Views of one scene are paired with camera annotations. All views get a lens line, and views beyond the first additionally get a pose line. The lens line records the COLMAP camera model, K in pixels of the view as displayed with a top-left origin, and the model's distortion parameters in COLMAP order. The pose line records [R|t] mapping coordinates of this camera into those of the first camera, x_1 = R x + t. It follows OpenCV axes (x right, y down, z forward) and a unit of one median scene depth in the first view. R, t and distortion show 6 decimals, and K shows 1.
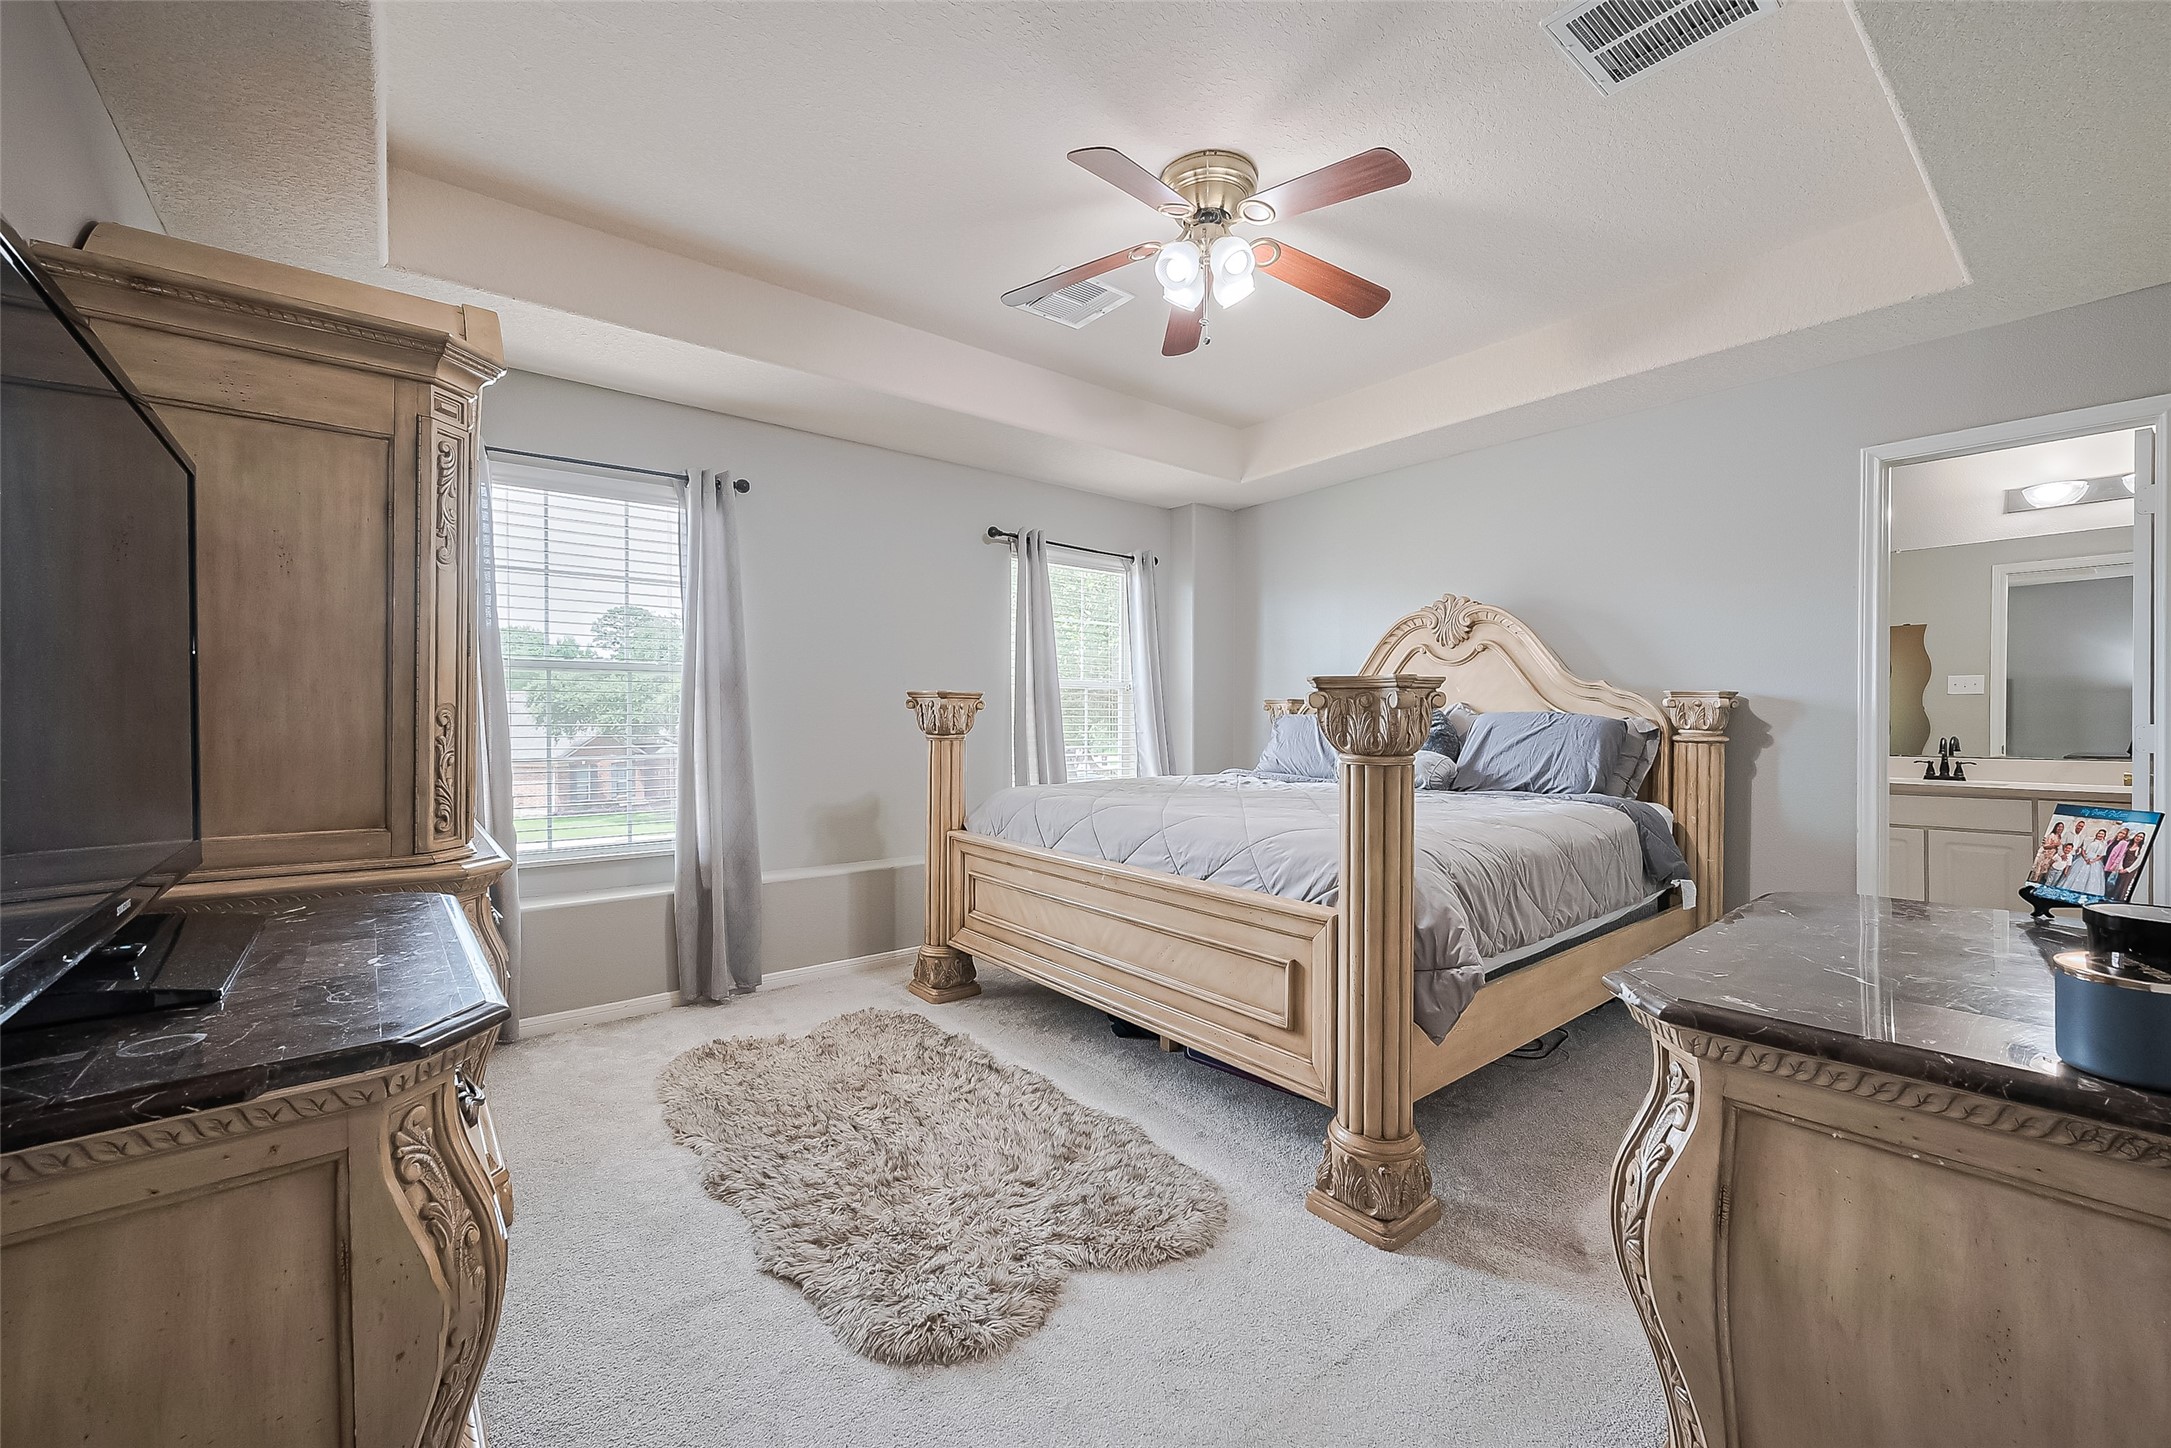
lens RADIAL K [[865.6, 0, 1093.5], [0, 865.6, 717.2], [0, 0, 1]] dist [-0.001385, 0.000040]
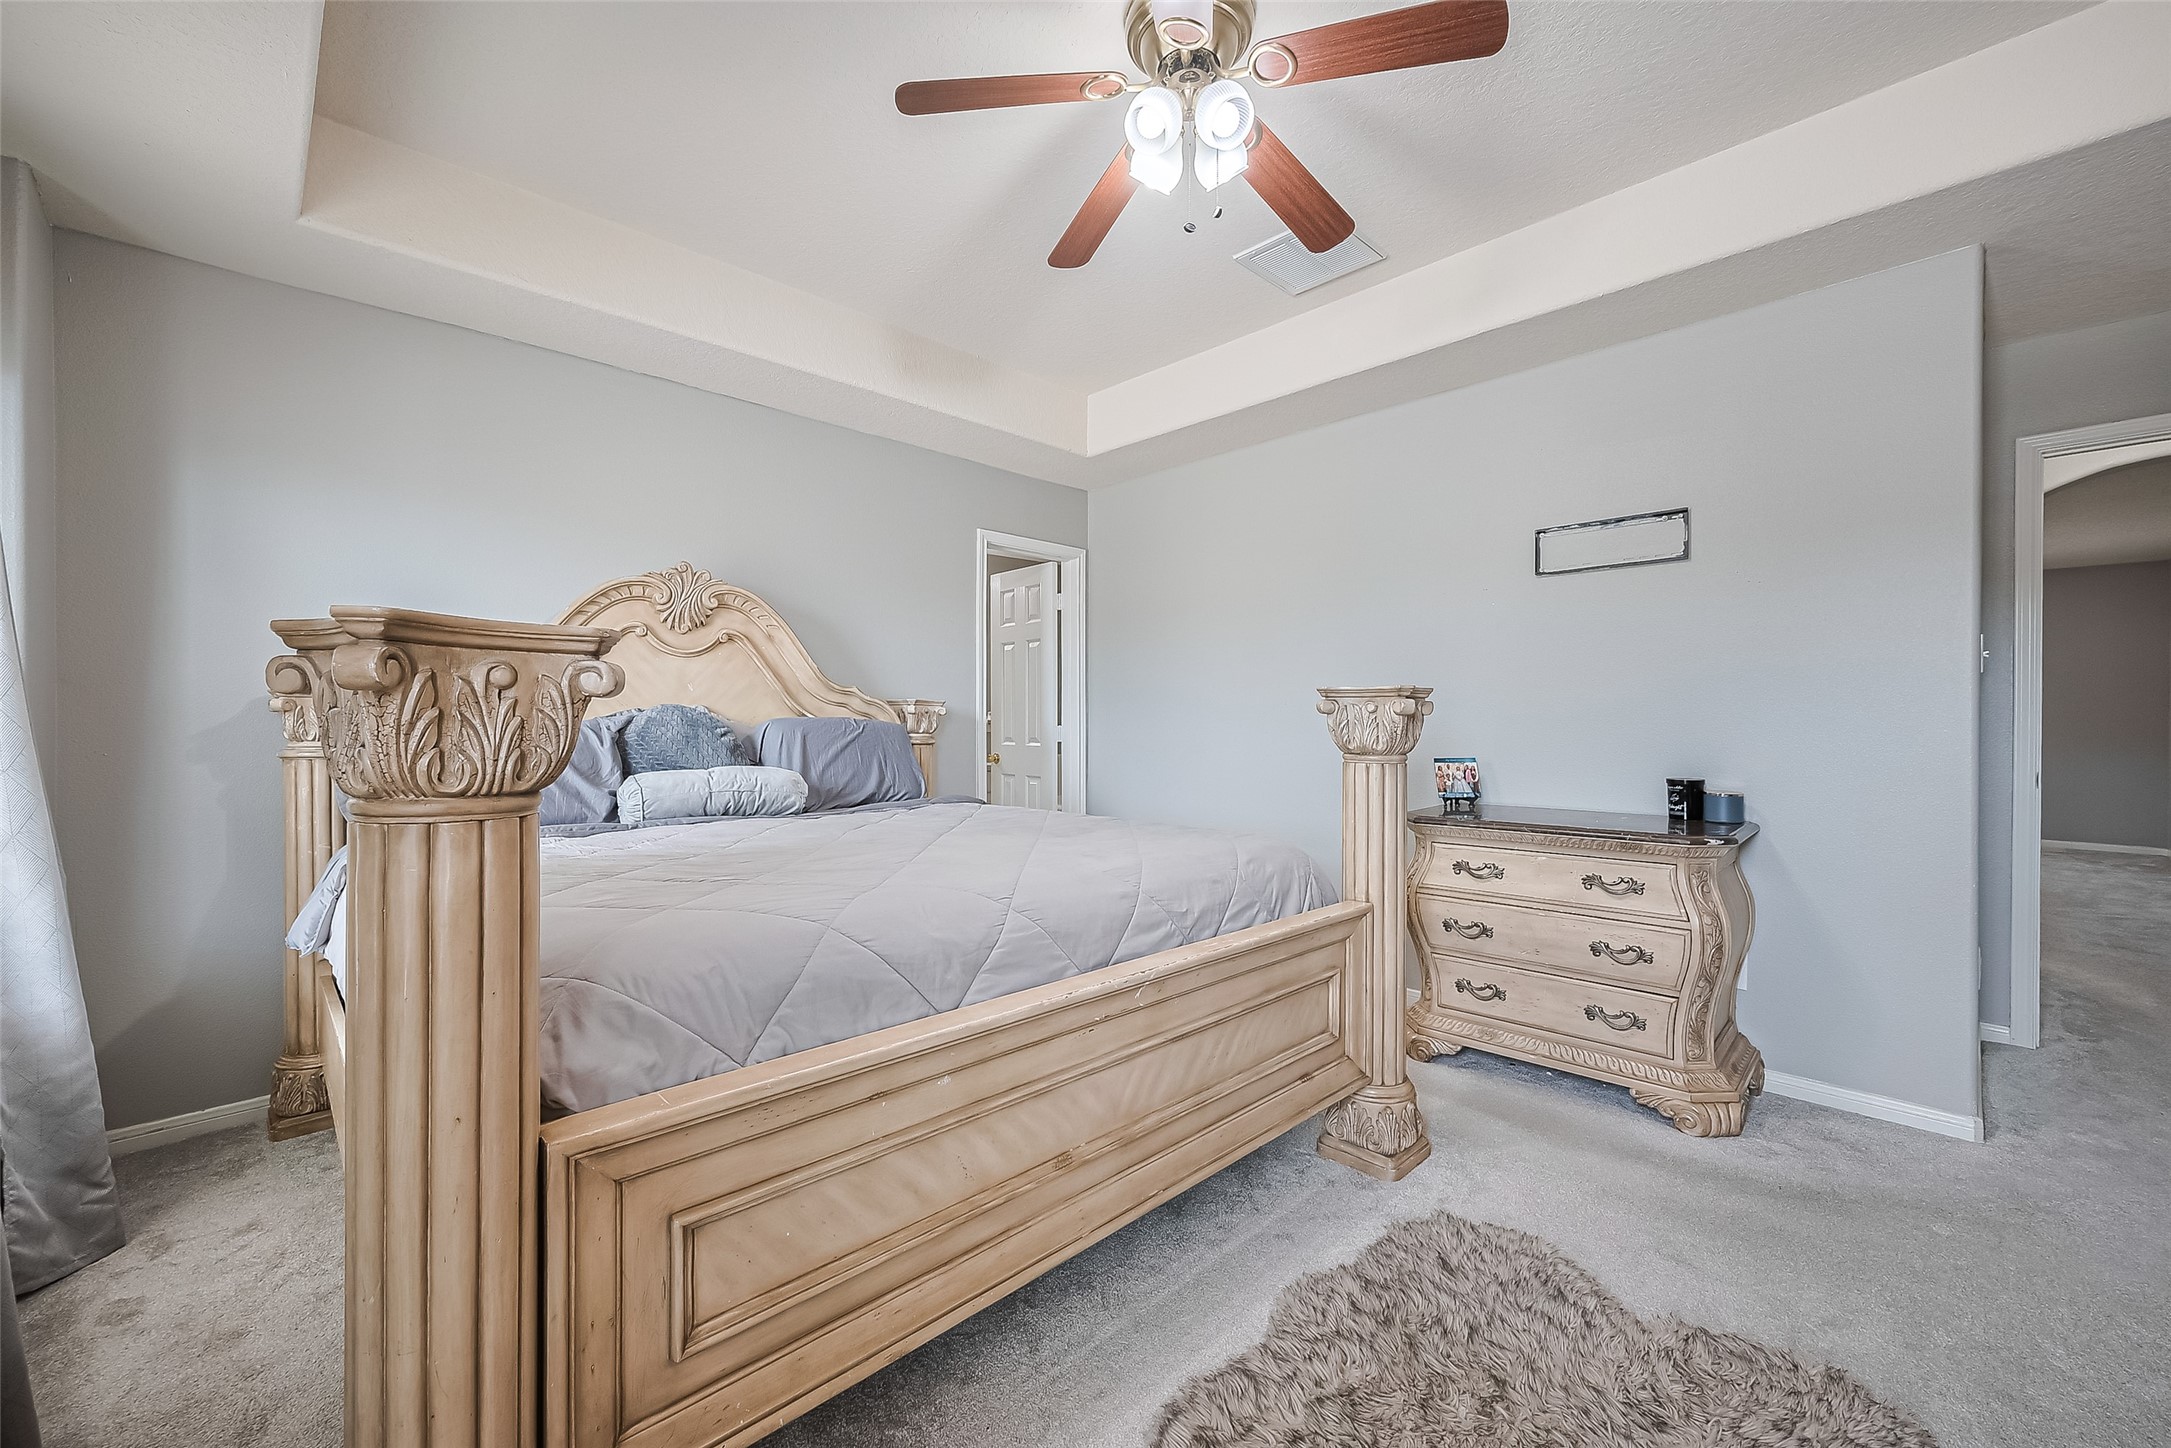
lens RADIAL K [[865.6, 0, 1089.0], [0, 865.6, 724.5], [0, 0, 1]] dist [-0.001385, 0.000040]
pose [[-0.091911, -0.008064, 0.995735, -0.439115], [0.002258, 0.999963, 0.008306, -0.005335], [-0.995765, 0.003012, -0.091889, 0.821216]]
